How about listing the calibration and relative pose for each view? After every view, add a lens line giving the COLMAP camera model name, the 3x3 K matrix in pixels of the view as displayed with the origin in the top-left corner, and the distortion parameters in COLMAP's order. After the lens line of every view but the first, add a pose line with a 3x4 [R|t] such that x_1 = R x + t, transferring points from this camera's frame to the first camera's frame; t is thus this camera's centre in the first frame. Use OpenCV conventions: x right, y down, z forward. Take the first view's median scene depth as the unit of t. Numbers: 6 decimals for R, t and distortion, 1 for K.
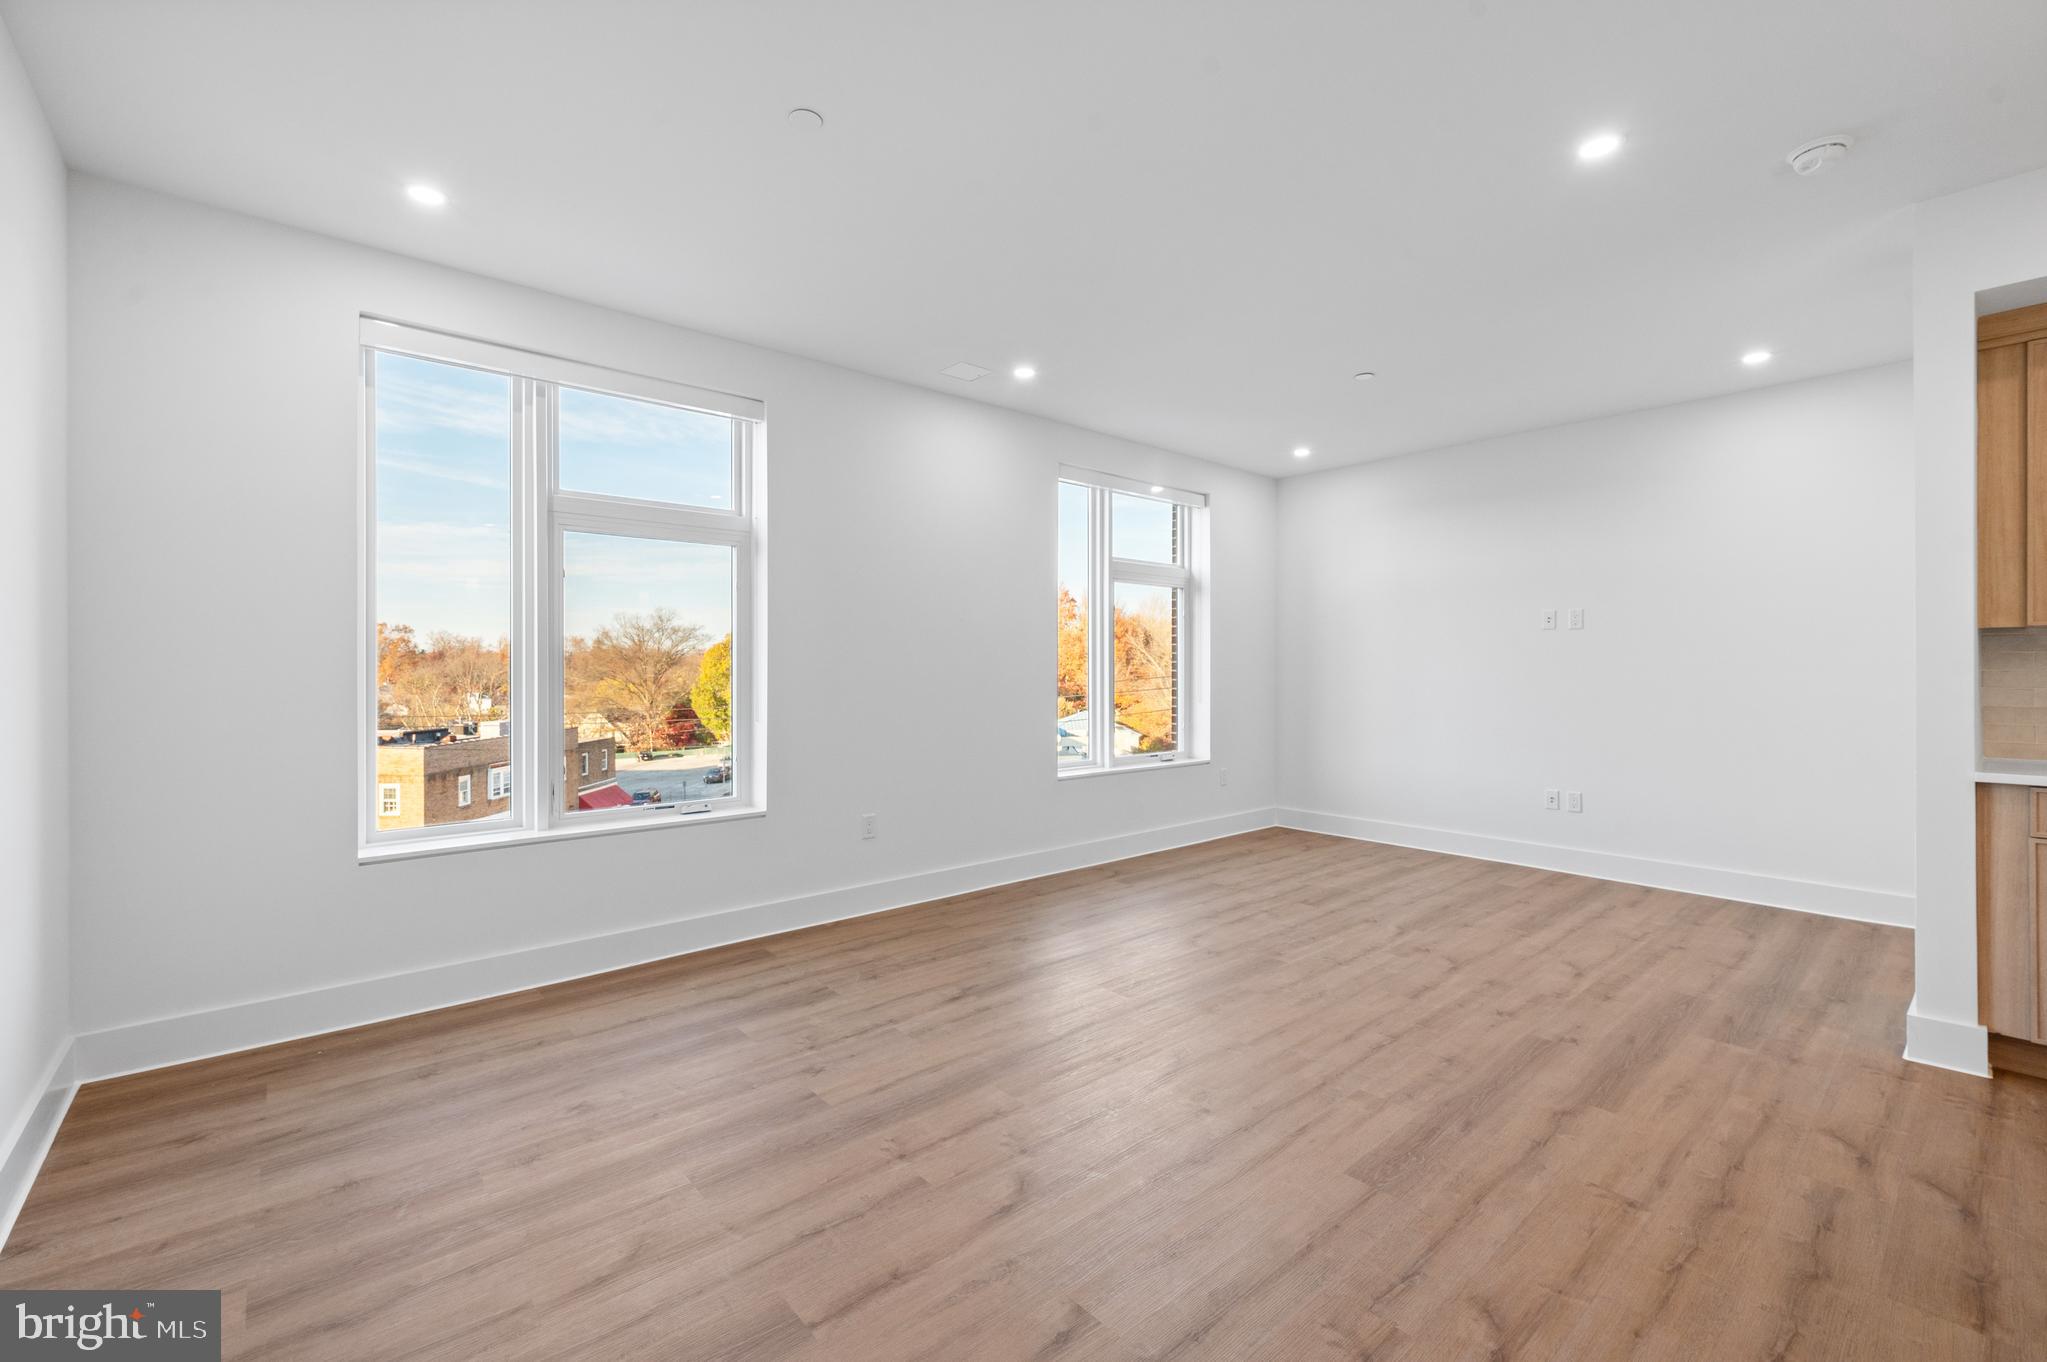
lens RADIAL K [[859.8, 0, 1032.3], [0, 859.8, 671.7], [0, 0, 1]] dist [-0.000617, 0.000429]
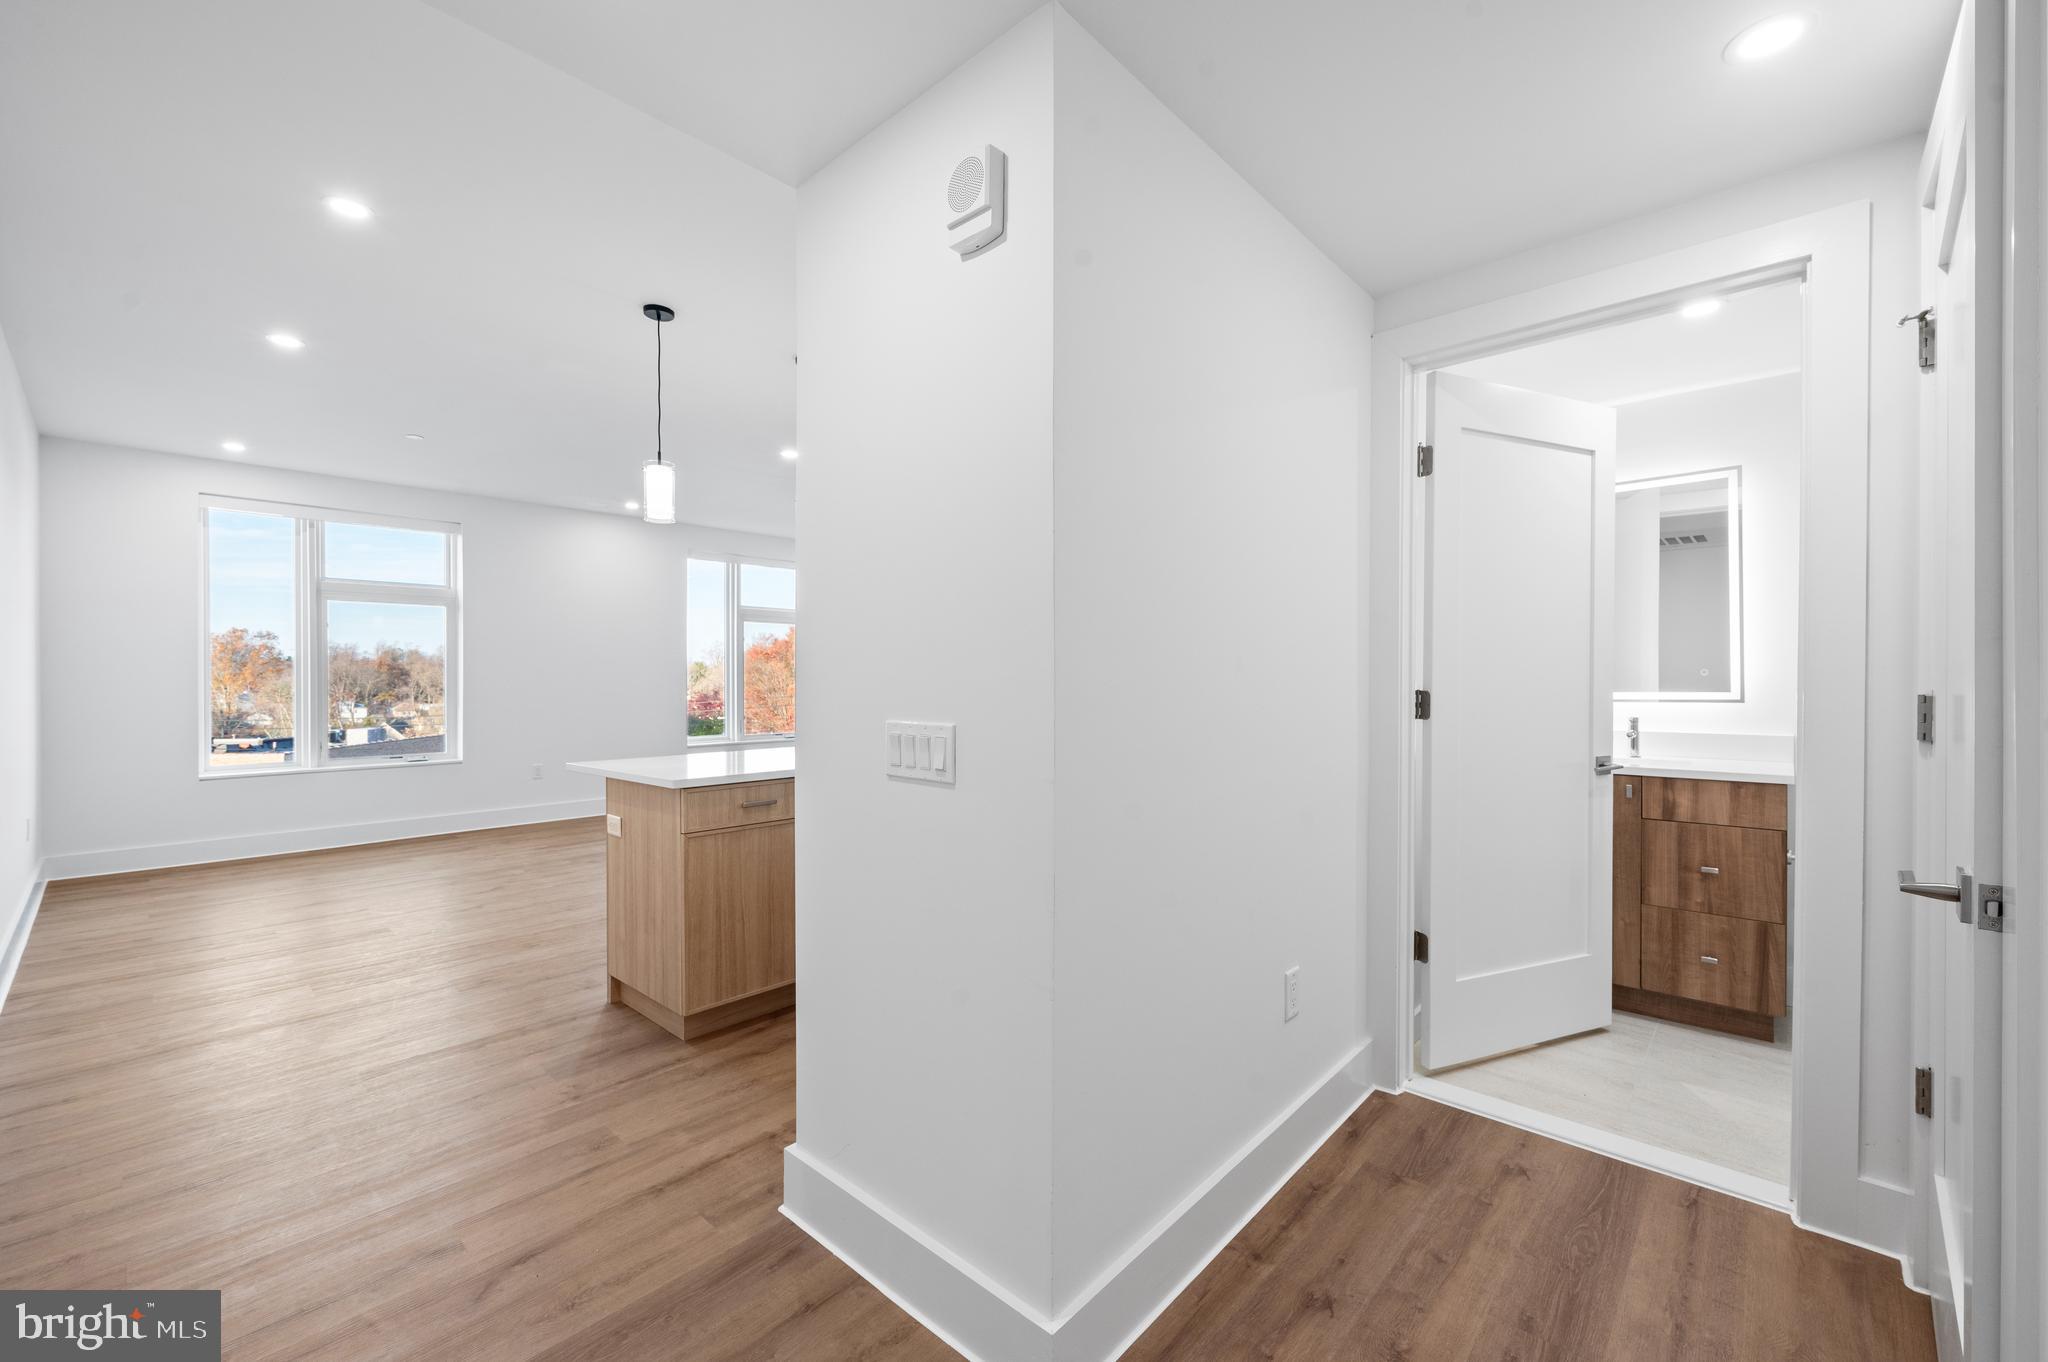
lens RADIAL K [[825.5, 0, 1033.7], [0, 825.5, 681.4], [0, 0, 1]] dist [-0.000313, -0.000015]
pose [[0.993219, -0.000295, 0.116260, 0.830082], [0.000033, 0.999997, 0.002247, -0.000446], [-0.116261, -0.002228, 0.993216, -1.018874]]
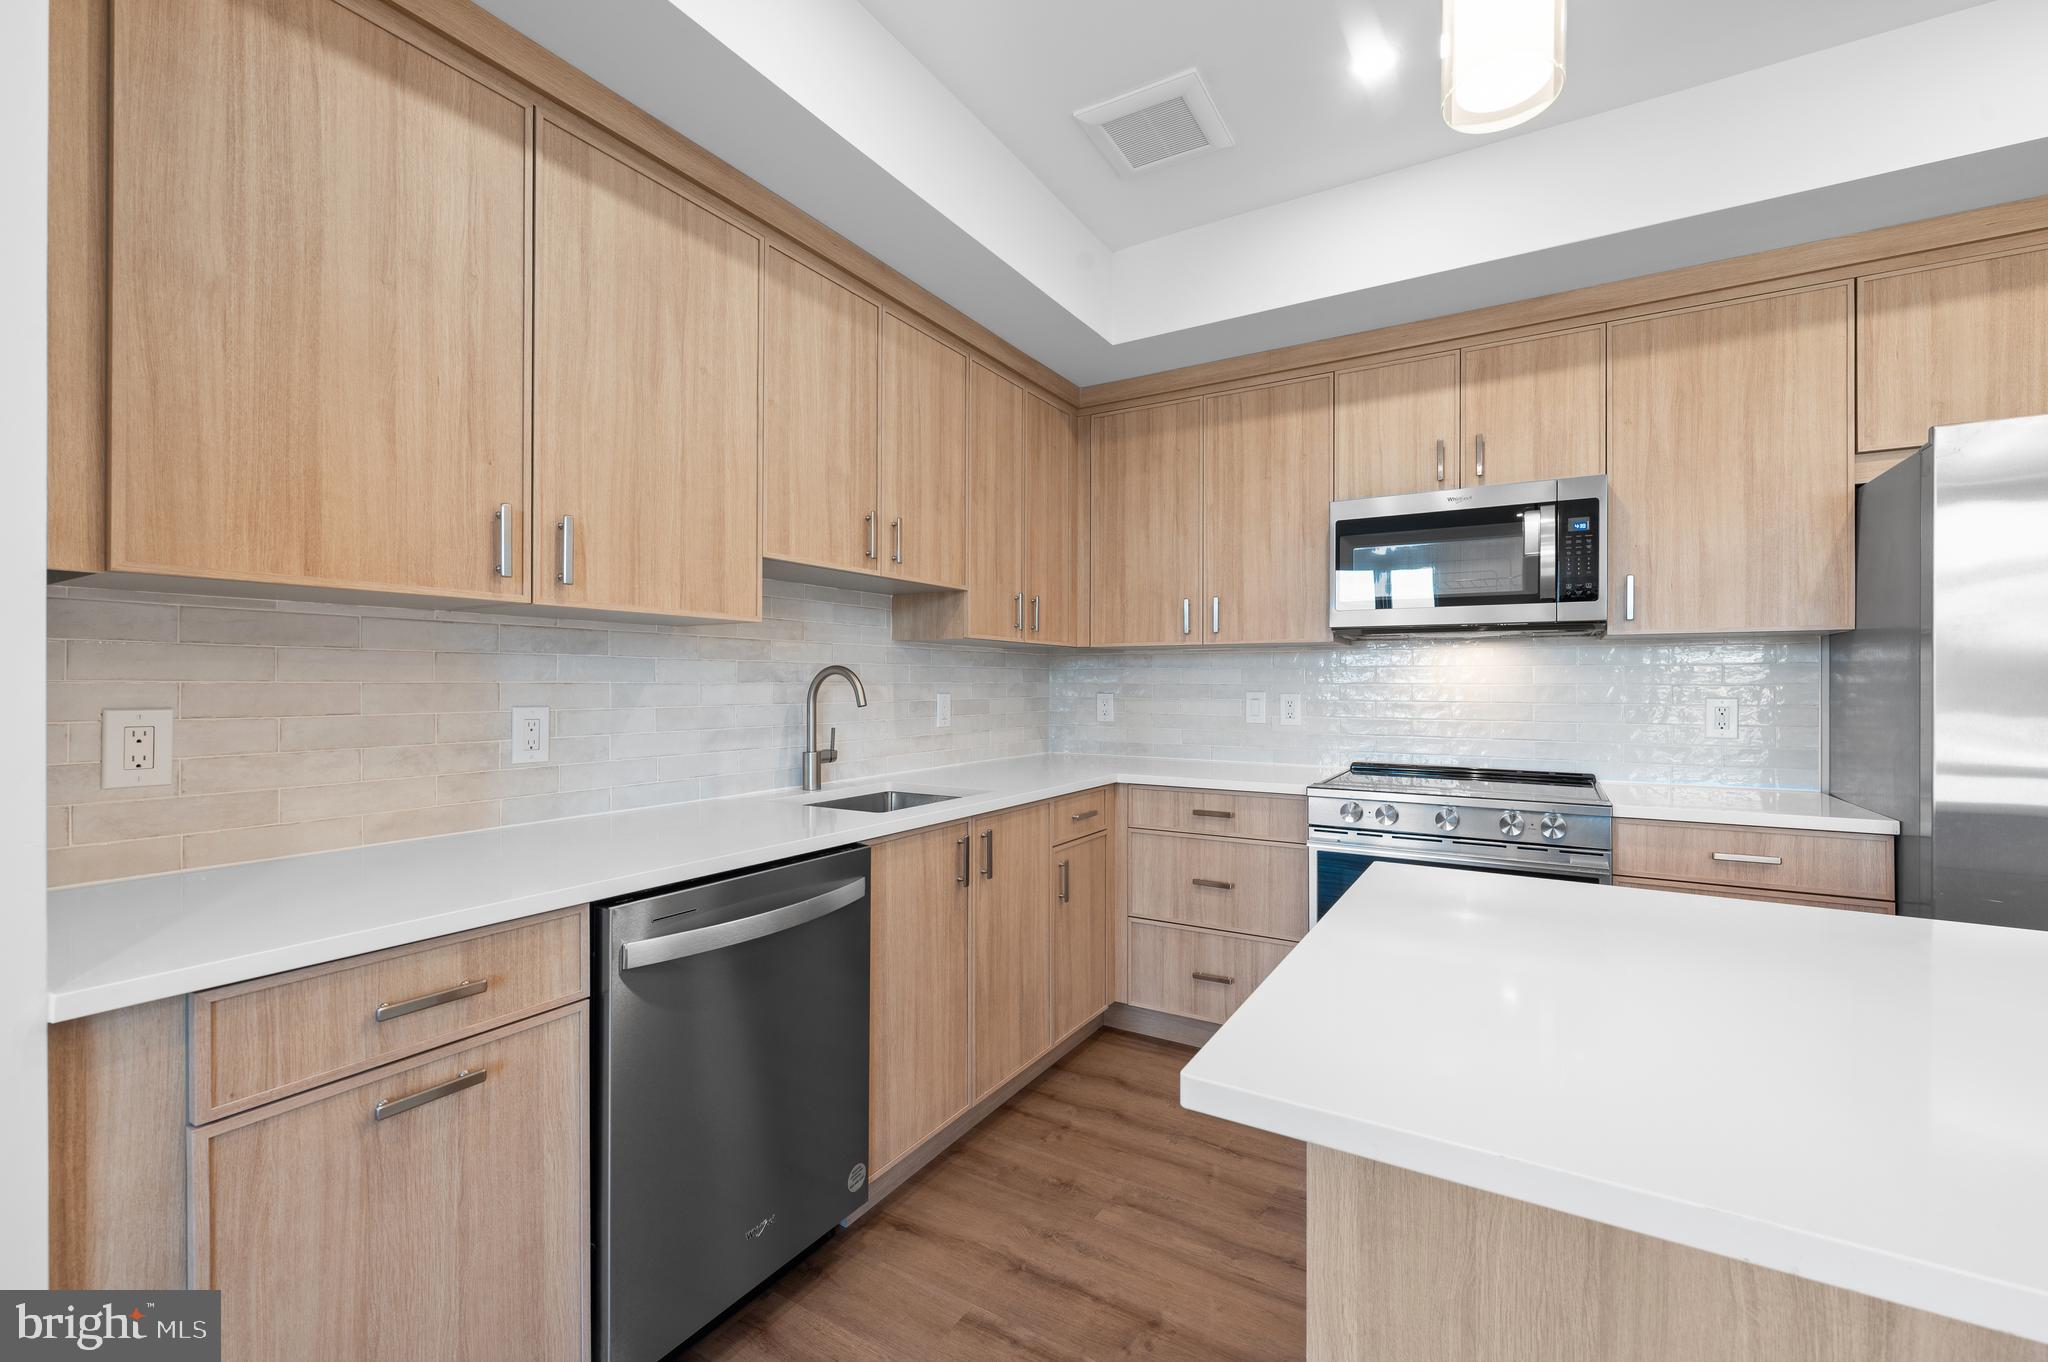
lens RADIAL K [[853.4, 0, 1030.5], [0, 853.4, 681.0], [0, 0, 1]] dist [-0.000919, 0.000216]
pose [[-0.301153, 0.002073, 0.953574, 0.578326], [-0.000978, 0.999996, -0.002483, -0.001037], [-0.953575, -0.001681, -0.301150, 0.634859]]
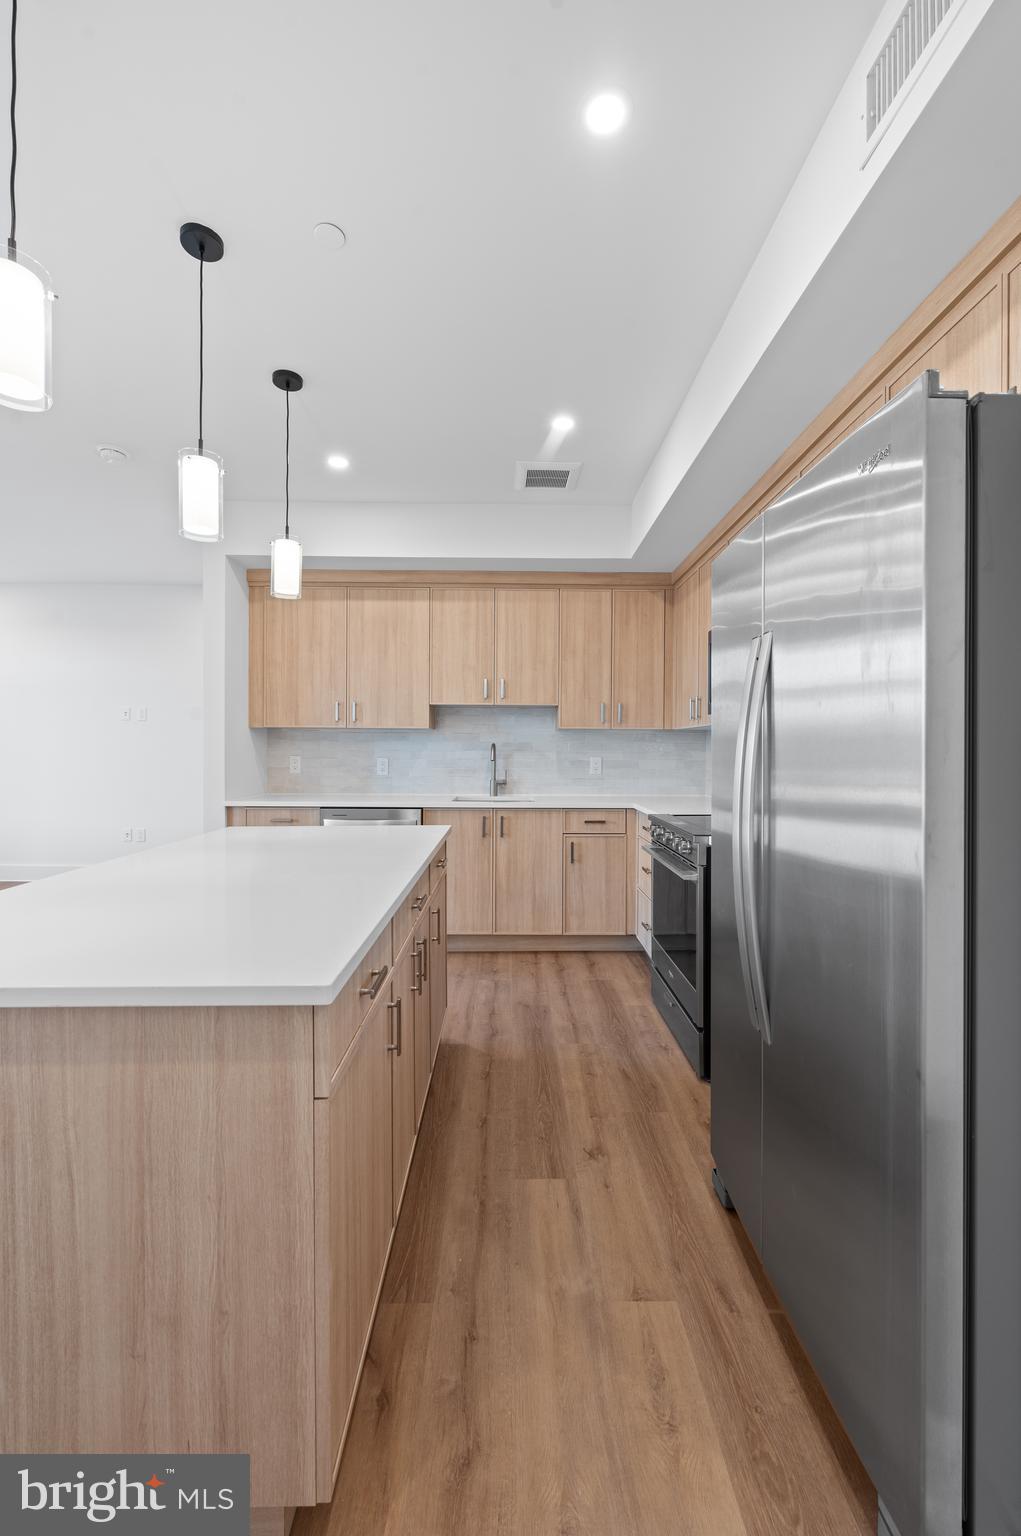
lens RADIAL K [[621.3, 0, 515.8], [0, 621.3, 750.7], [0, 0, 1]] dist [-0.000827, -0.000288]
pose [[0.652052, 0.002723, 0.758169, 0.391563], [-0.005281, 0.999986, 0.000950, -0.002403], [-0.758156, -0.004624, 0.652057, -0.357097]]
